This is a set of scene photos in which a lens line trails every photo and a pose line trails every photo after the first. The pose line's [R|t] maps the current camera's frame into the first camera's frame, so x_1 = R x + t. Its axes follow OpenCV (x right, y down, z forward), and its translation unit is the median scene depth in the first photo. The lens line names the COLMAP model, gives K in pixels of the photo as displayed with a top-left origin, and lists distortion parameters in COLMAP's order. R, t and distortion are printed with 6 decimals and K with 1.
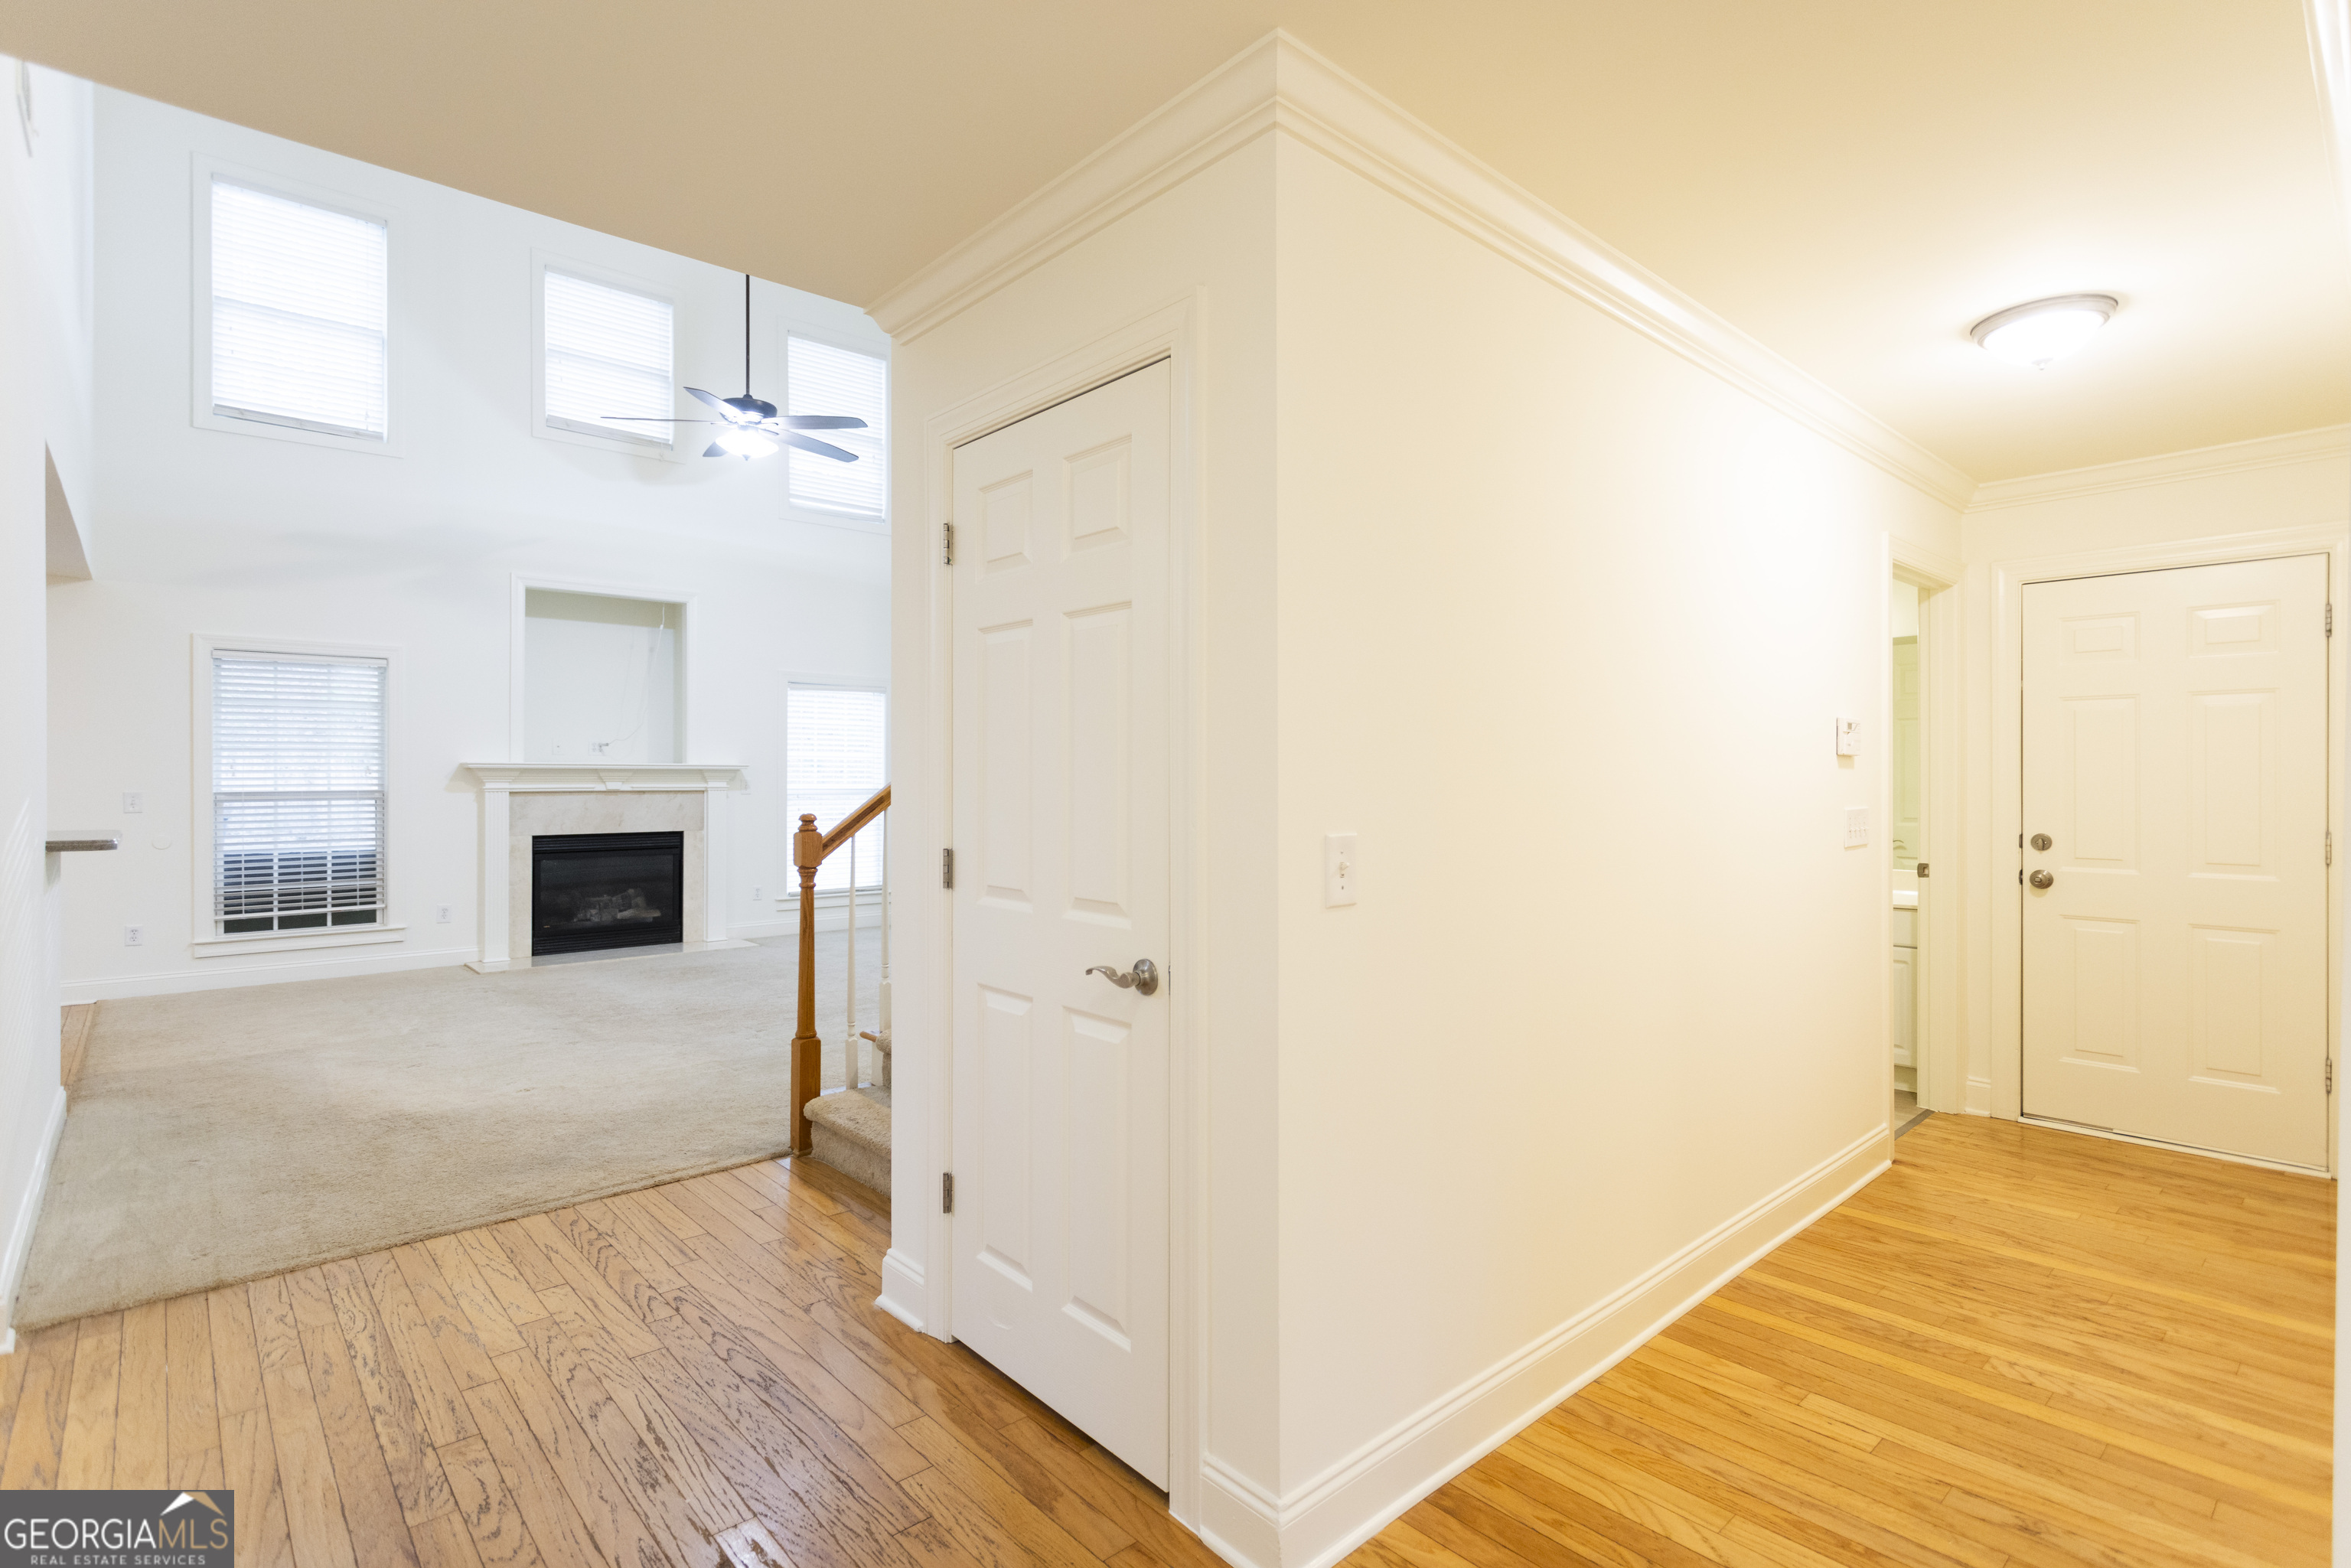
lens RADIAL K [[1129.0, 0, 1183.3], [0, 1129.0, 774.7], [0, 0, 1]] dist [-0.001213, -0.000522]
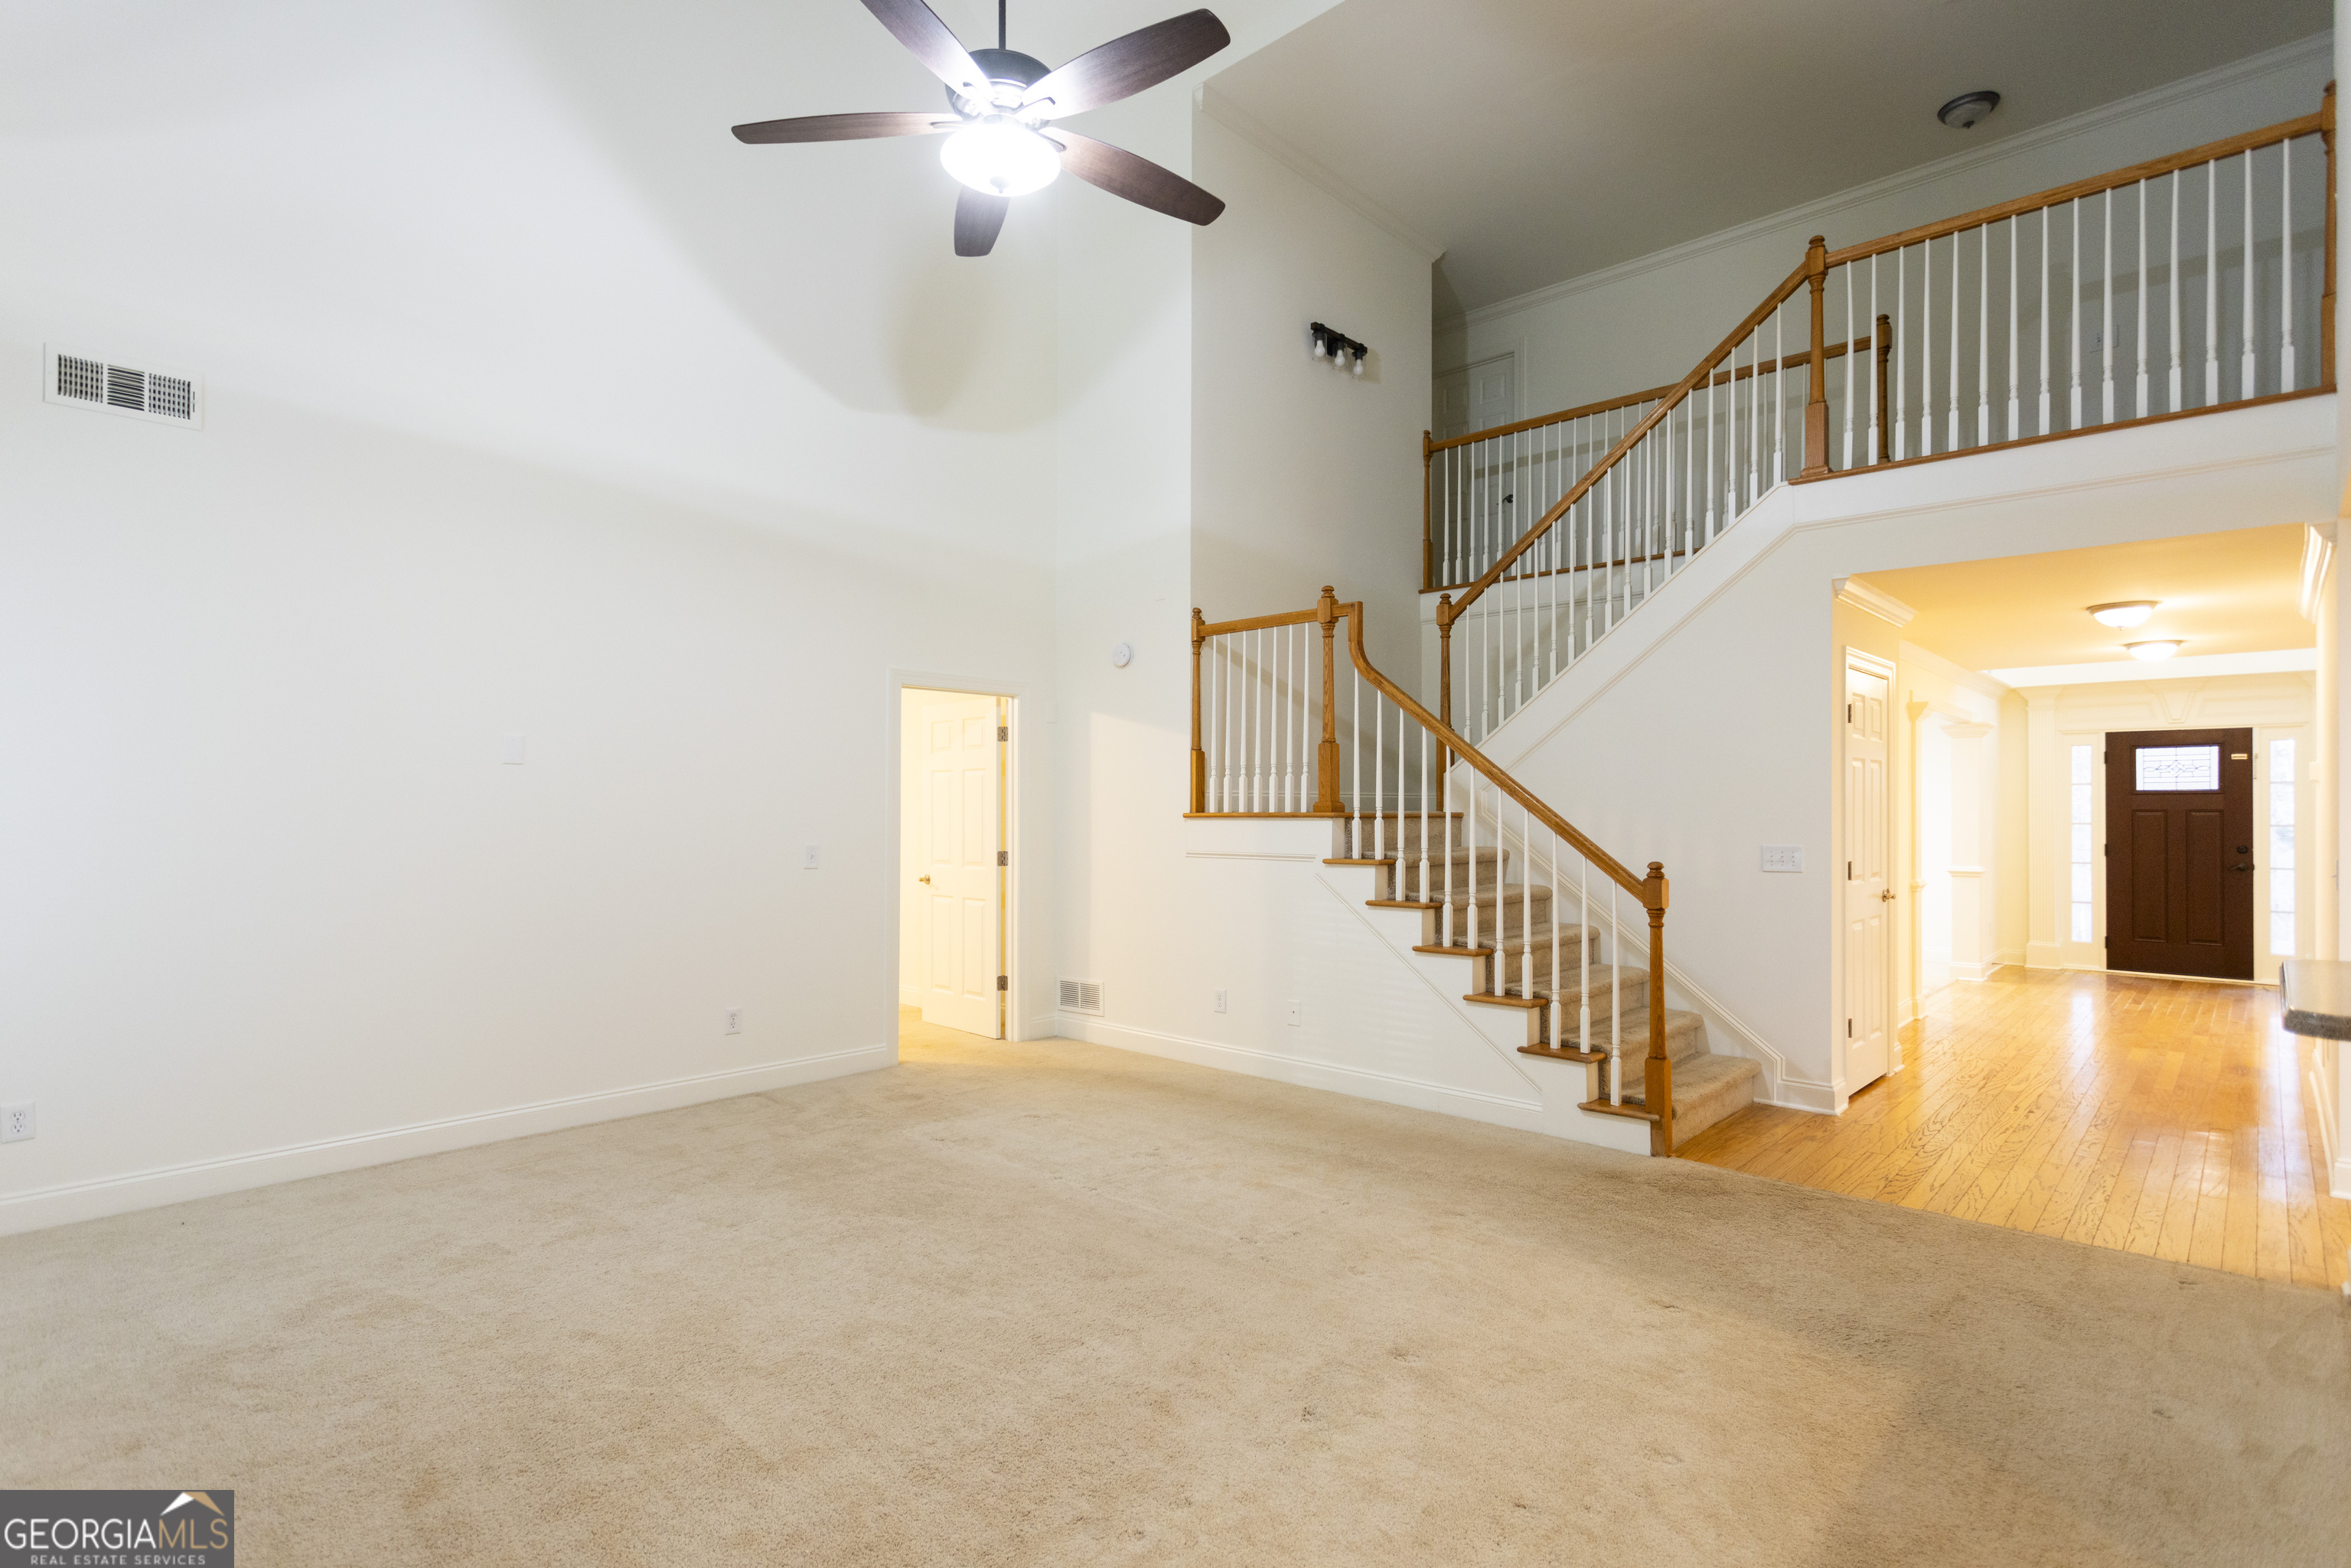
lens RADIAL K [[1129.0, 0, 1184.0], [0, 1129.0, 802.4], [0, 0, 1]] dist [-0.001213, -0.000522]
pose [[-0.069516, -0.001194, 0.997580, -2.523442], [-0.001401, 0.999998, 0.001099, -0.050618], [-0.997580, -0.001321, -0.069518, 2.725401]]
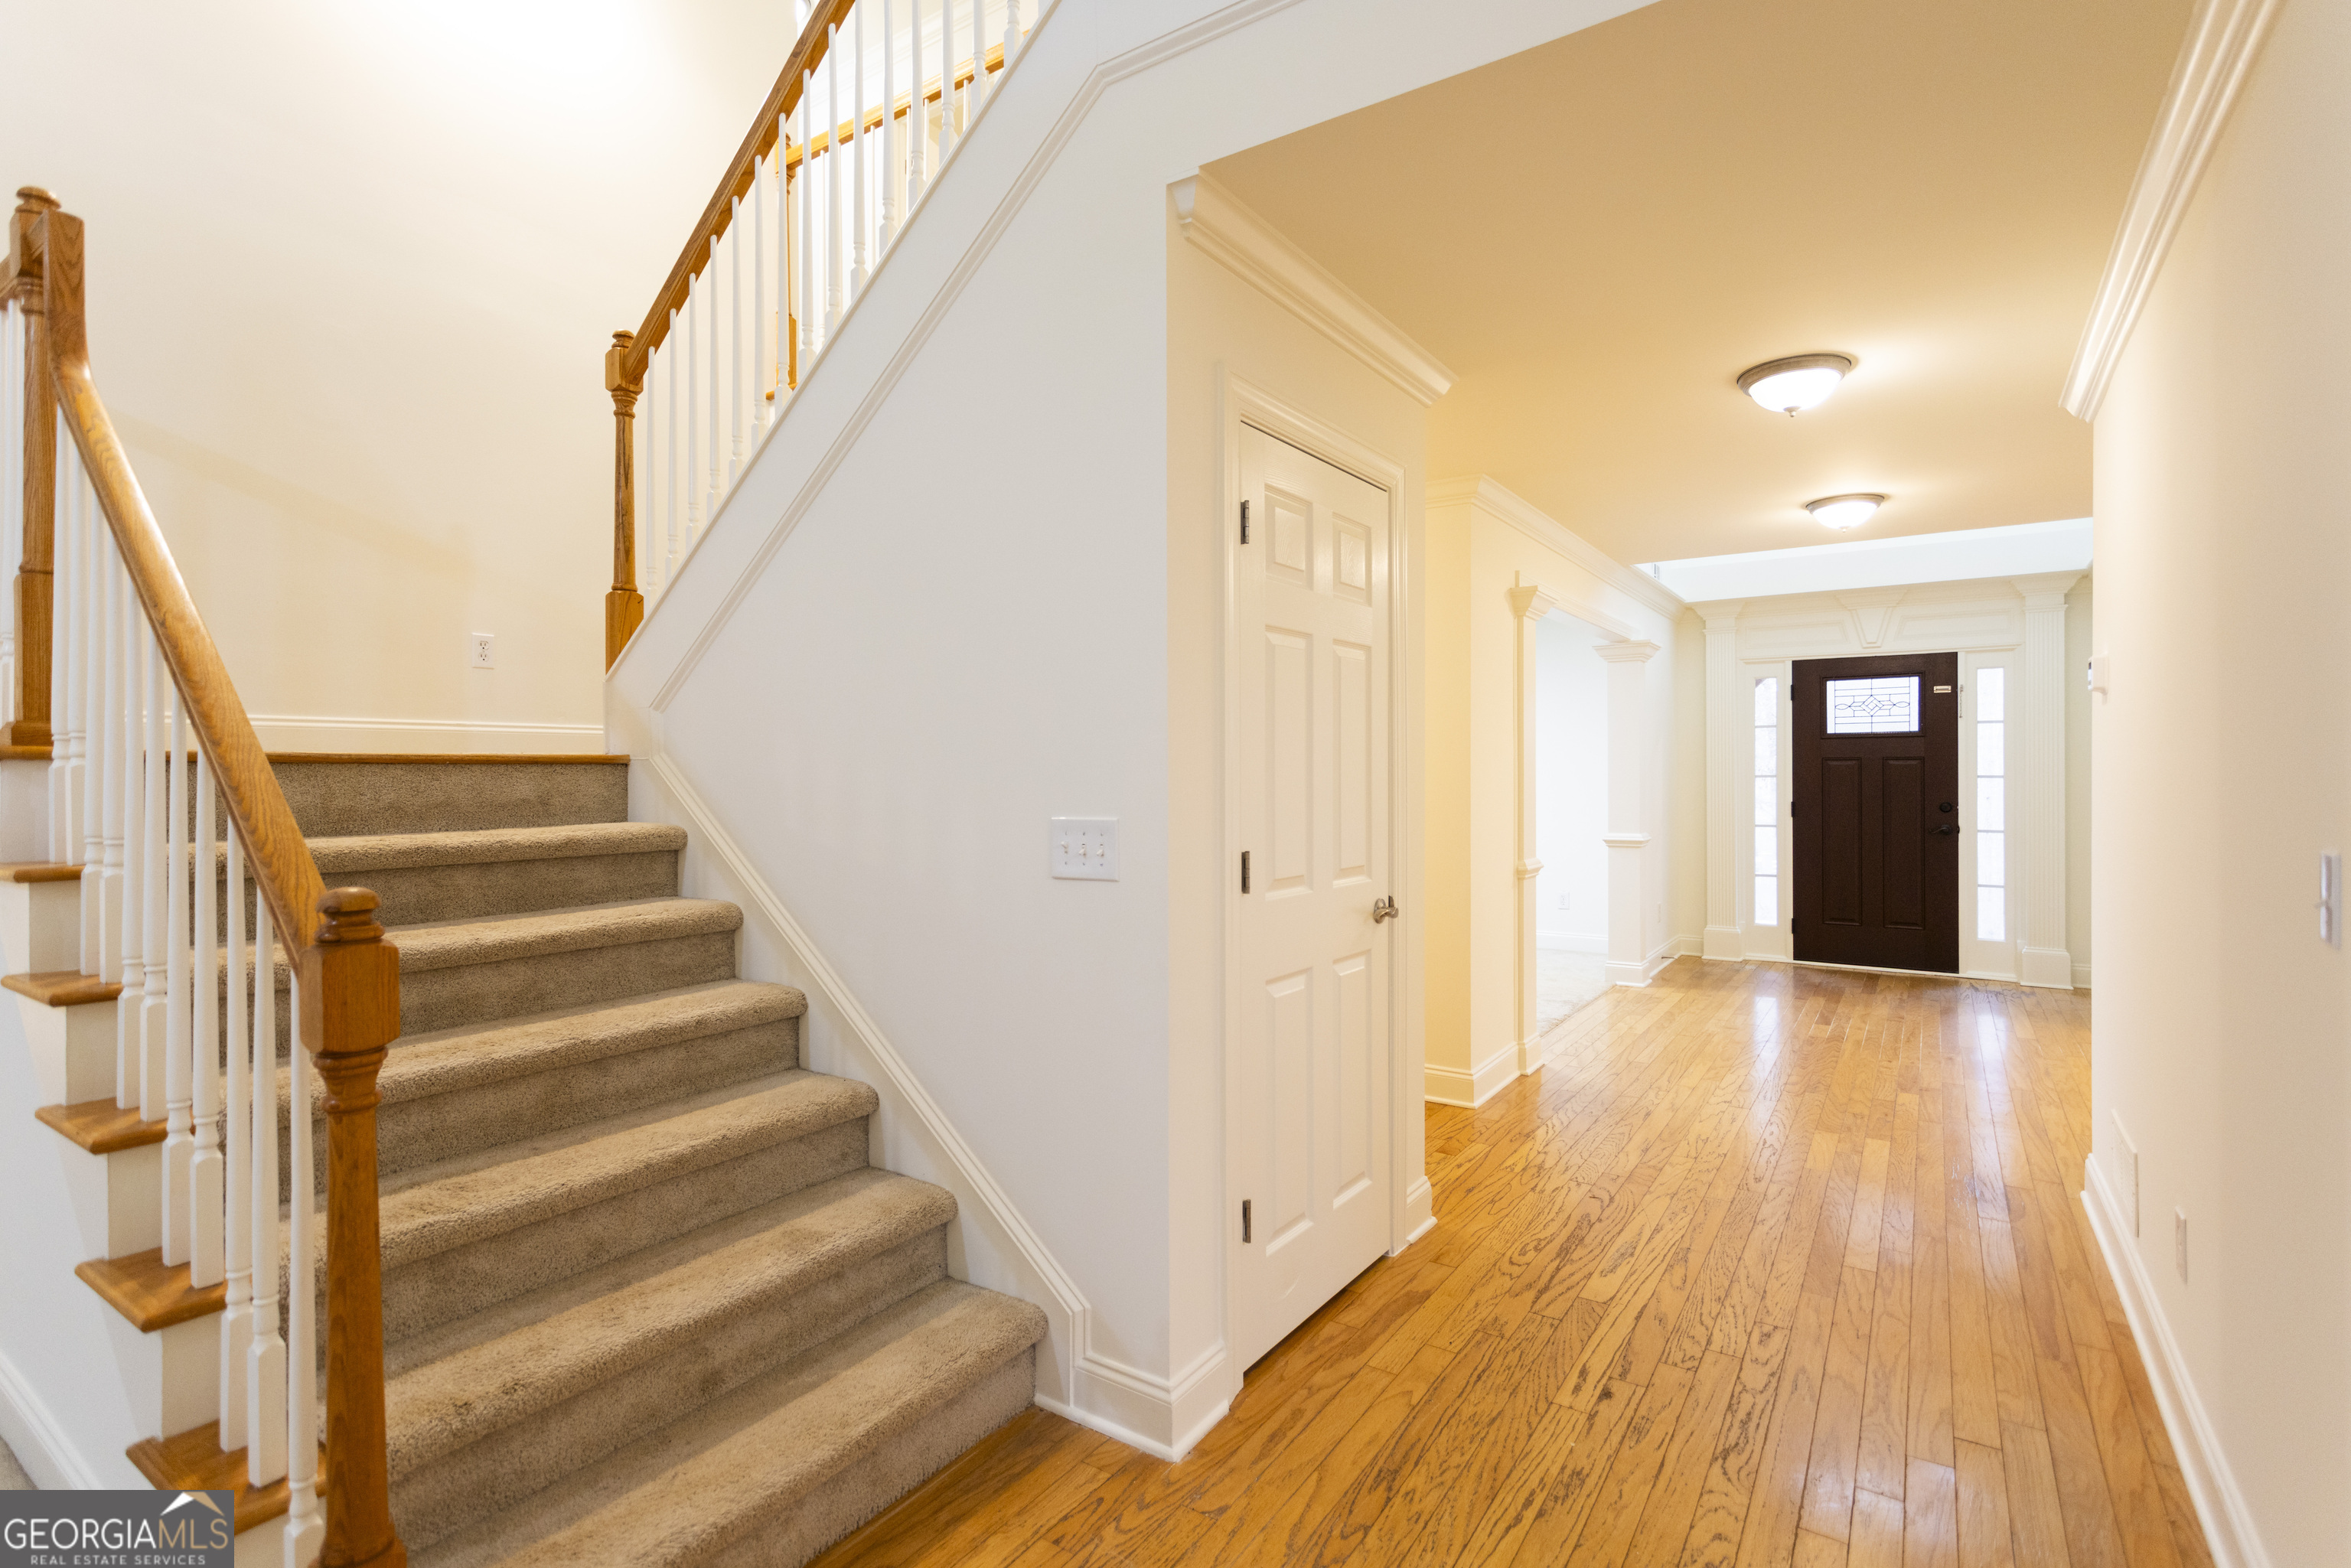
lens RADIAL K [[1129.0, 0, 1171.2], [0, 1129.0, 774.7], [0, 0, 1]] dist [-0.001213, -0.000522]
pose [[-0.237729, -0.007621, 0.971302, -1.254731], [0.003589, 0.999956, 0.008724, -0.006703], [-0.971325, 0.005560, -0.237691, 1.466808]]
